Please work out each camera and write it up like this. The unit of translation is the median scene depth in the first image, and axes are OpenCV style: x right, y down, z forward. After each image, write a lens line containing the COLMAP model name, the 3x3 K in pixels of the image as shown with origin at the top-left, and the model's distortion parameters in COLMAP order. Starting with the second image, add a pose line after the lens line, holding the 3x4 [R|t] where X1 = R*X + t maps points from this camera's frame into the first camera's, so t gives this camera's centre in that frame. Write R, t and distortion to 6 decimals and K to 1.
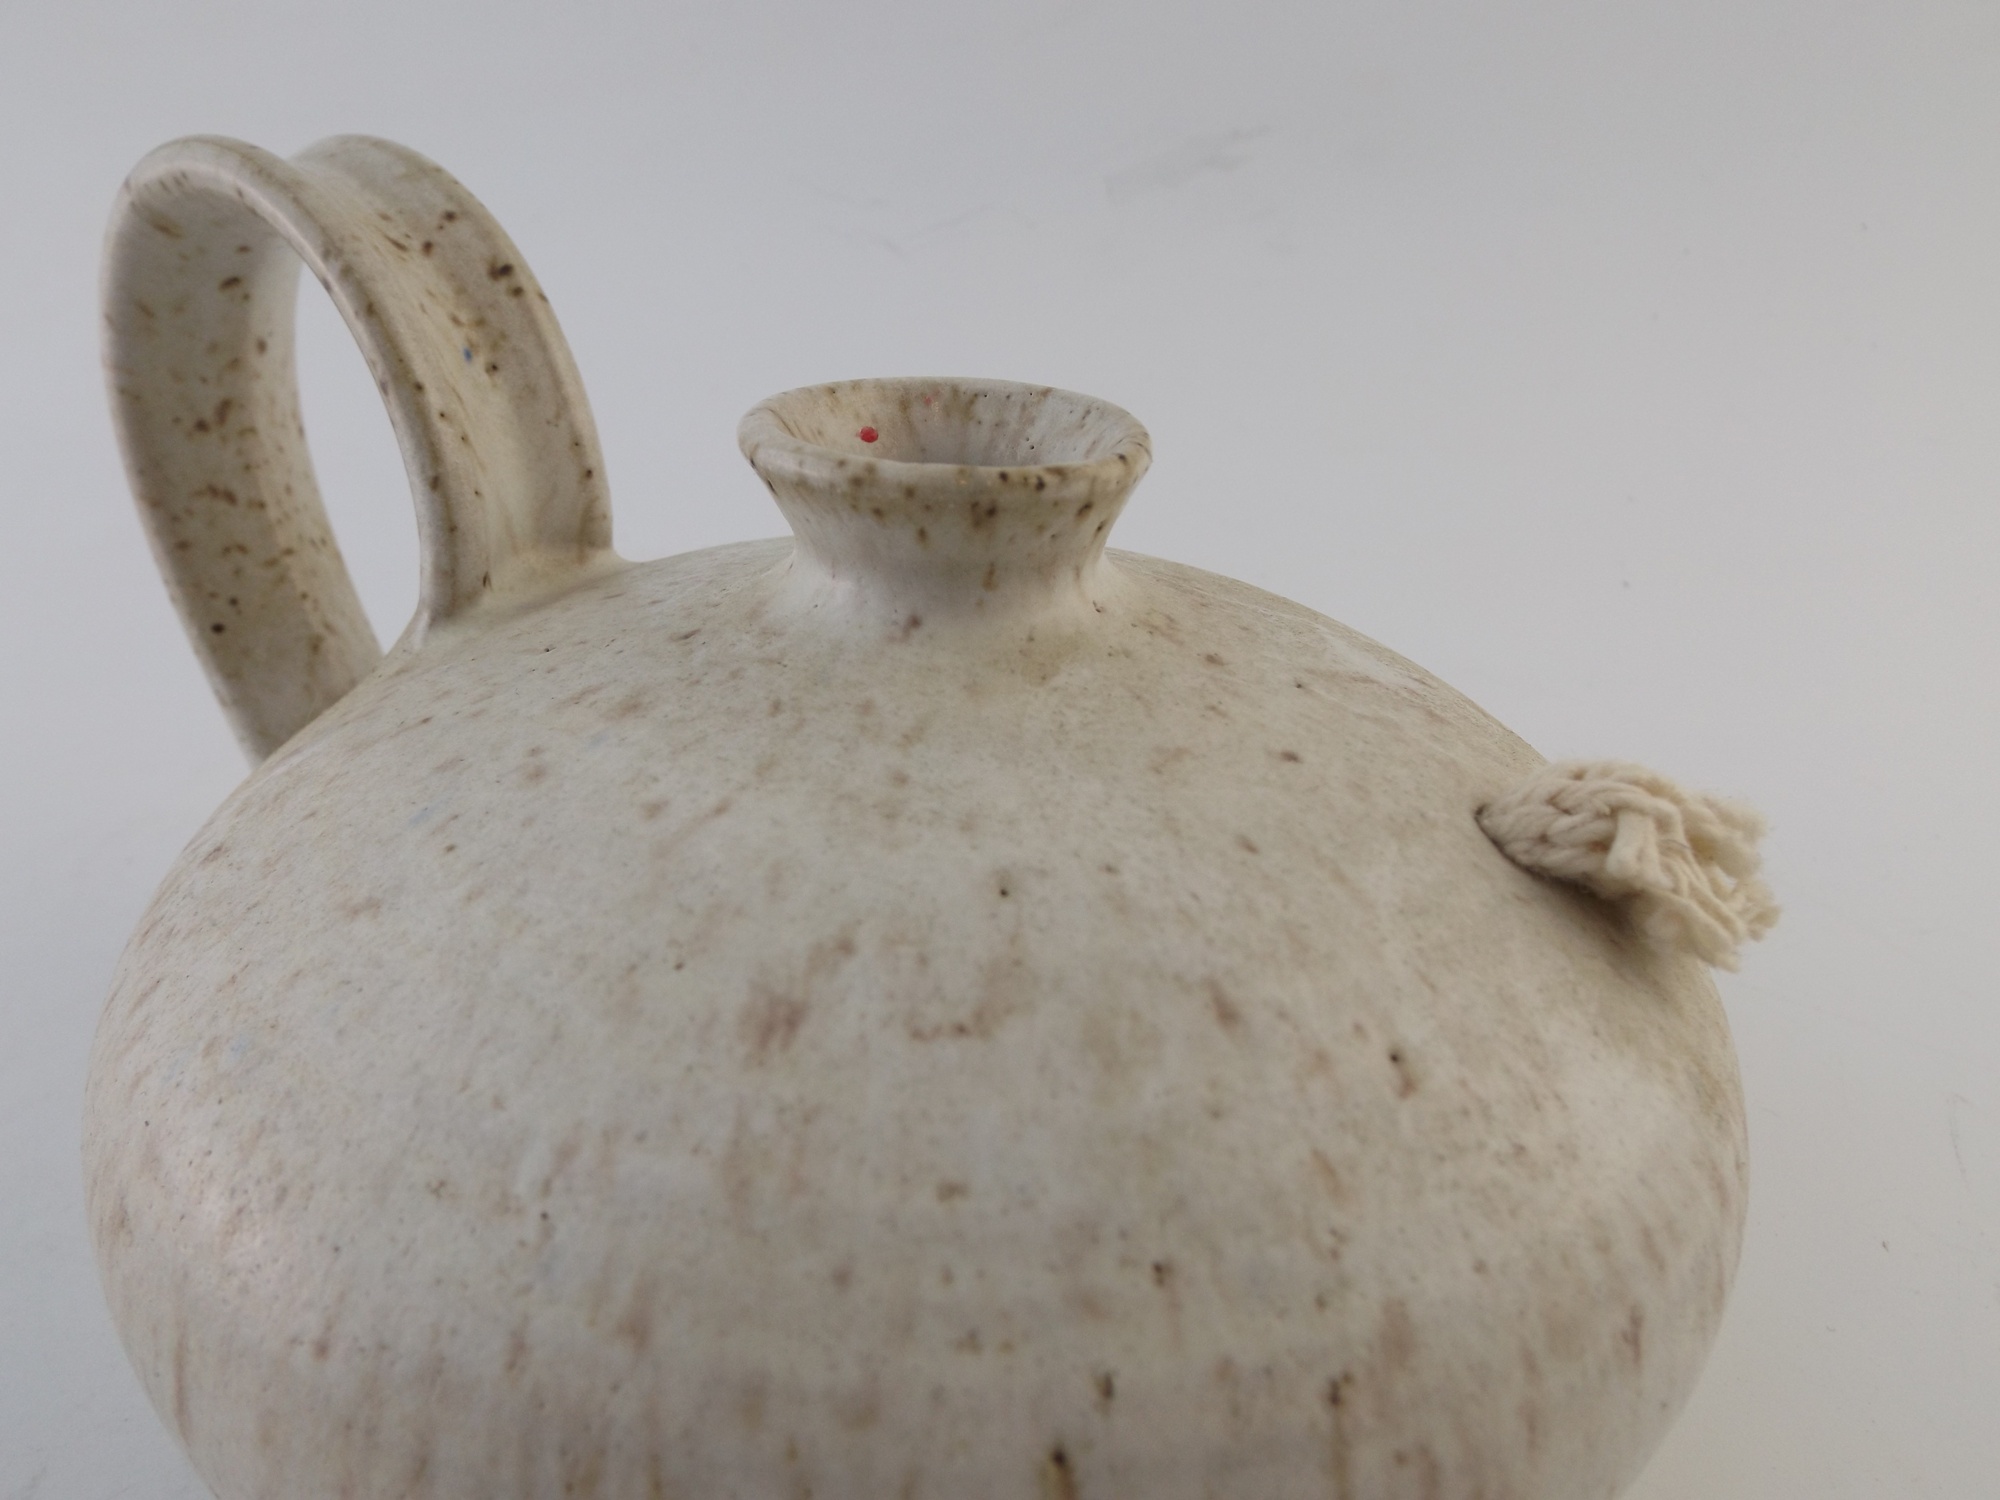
lens RADIAL K [[1399.0, 0, 1000.0], [0, 1399.0, 750.0], [0, 0, 1]] dist [0.013281, 0.000467]
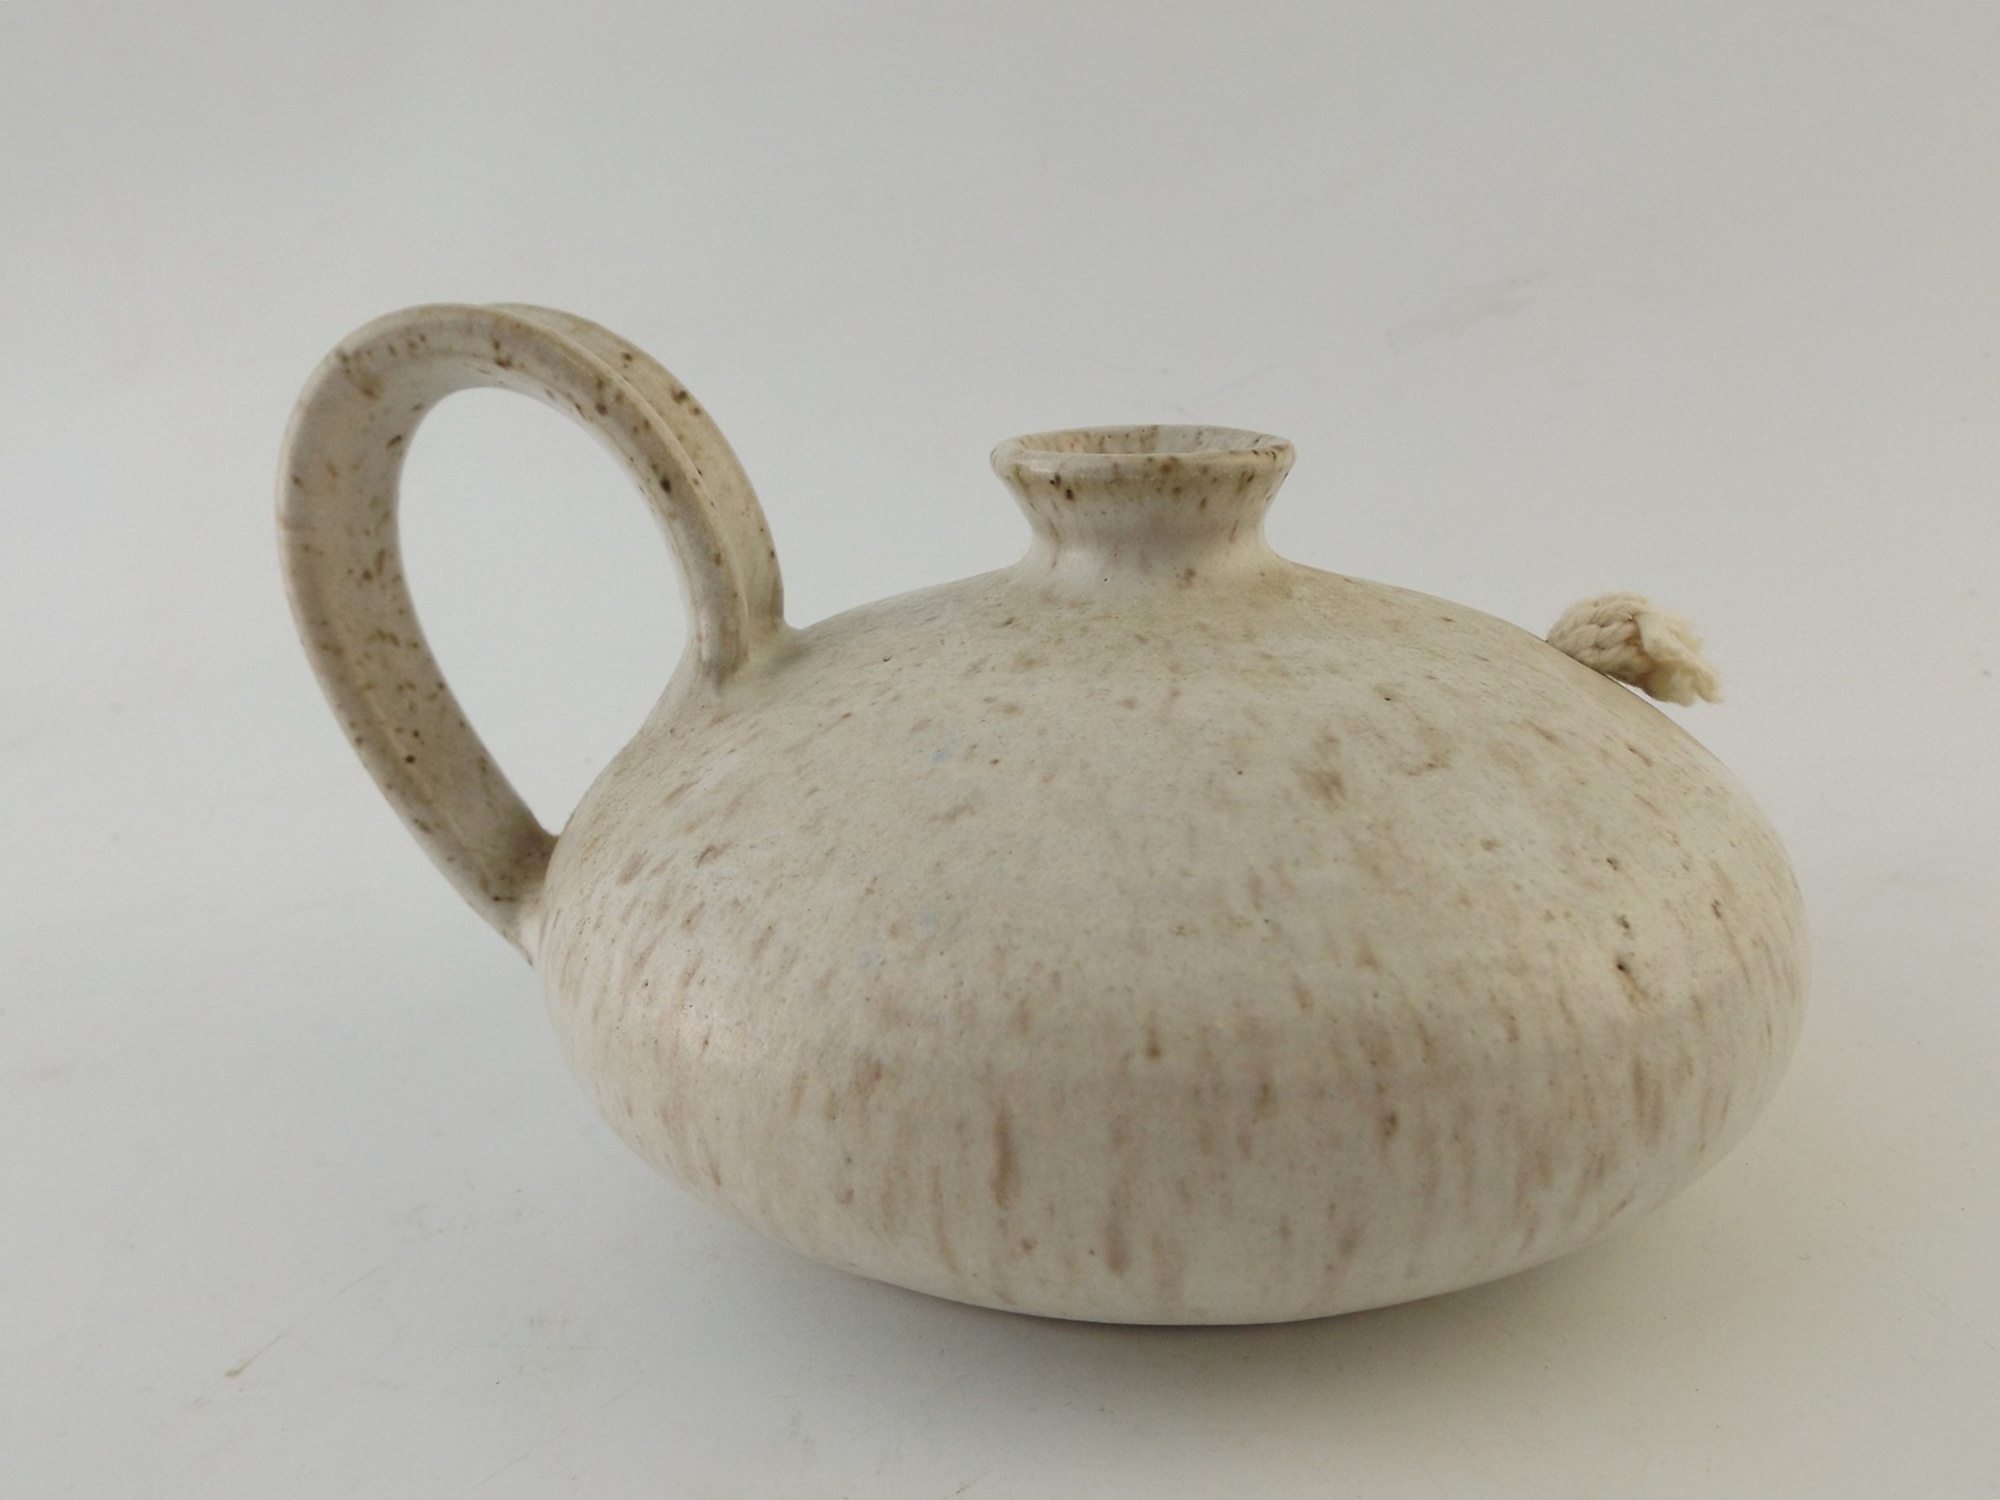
lens RADIAL K [[1515.8, 0, 1000.0], [0, 1515.8, 750.0], [0, 0, 1]] dist [0.032936, -0.000553]
pose [[0.914447, -0.188177, 0.358295, -0.885398], [0.239482, 0.965289, -0.104239, 0.206798], [-0.326243, 0.181127, 0.927771, -0.320380]]
